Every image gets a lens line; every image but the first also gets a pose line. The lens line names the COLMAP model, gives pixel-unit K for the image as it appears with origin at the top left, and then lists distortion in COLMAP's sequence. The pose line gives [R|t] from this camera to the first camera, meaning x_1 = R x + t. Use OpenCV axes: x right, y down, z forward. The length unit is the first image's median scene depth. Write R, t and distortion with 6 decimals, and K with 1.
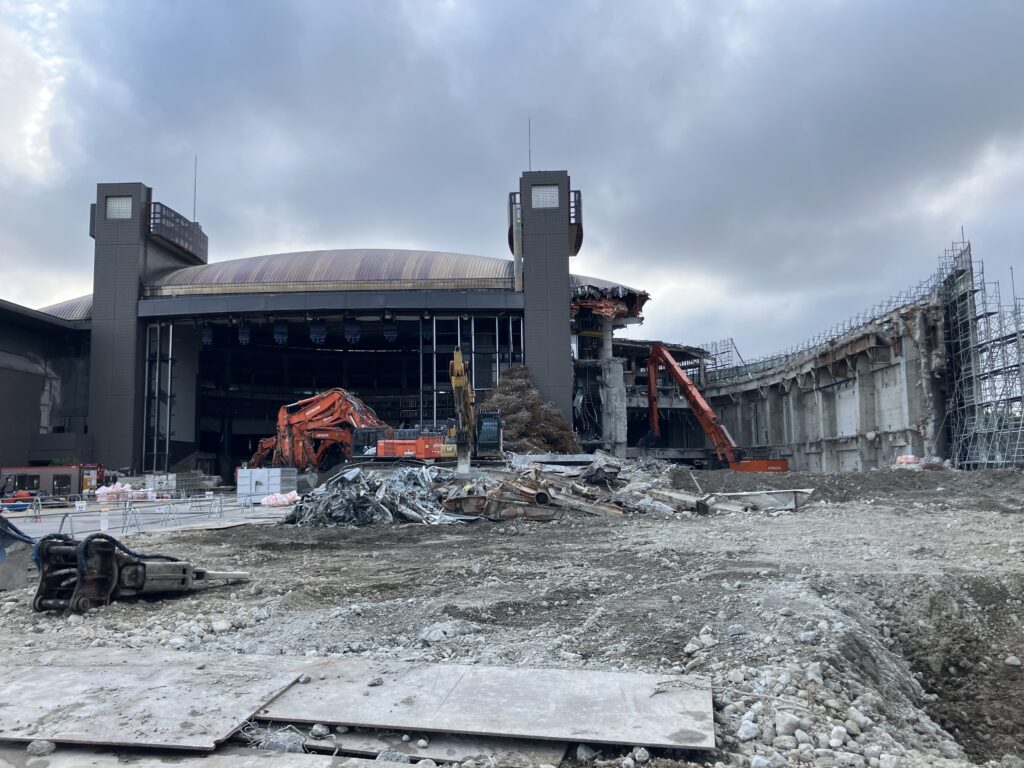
lens RADIAL K [[840.4, 0, 497.9], [0, 840.4, 383.7], [0, 0, 1]] dist [0.167685, 0.000666]
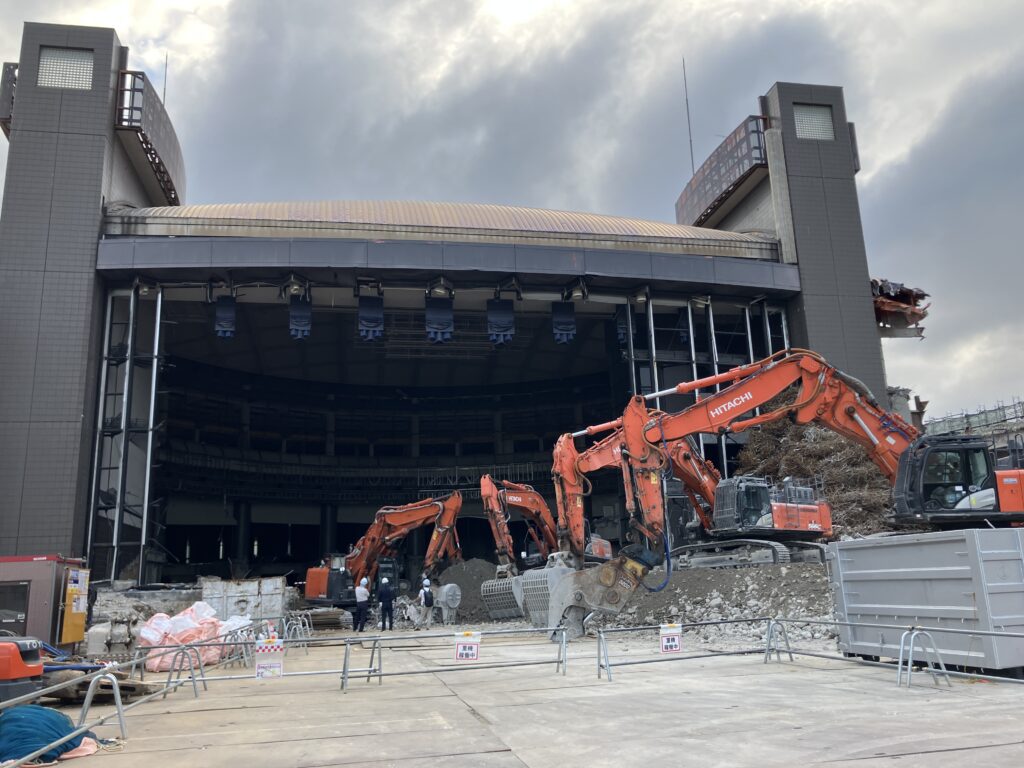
lens RADIAL K [[834.7, 0, 512.0], [0, 834.7, 384.0], [0, 0, 1]] dist [0.073415, -0.004815]
pose [[0.966214, 0.037859, 0.254947, -0.310881], [-0.001827, 0.990135, -0.140107, 0.057791], [-0.257736, 0.134908, 0.956751, 0.482509]]
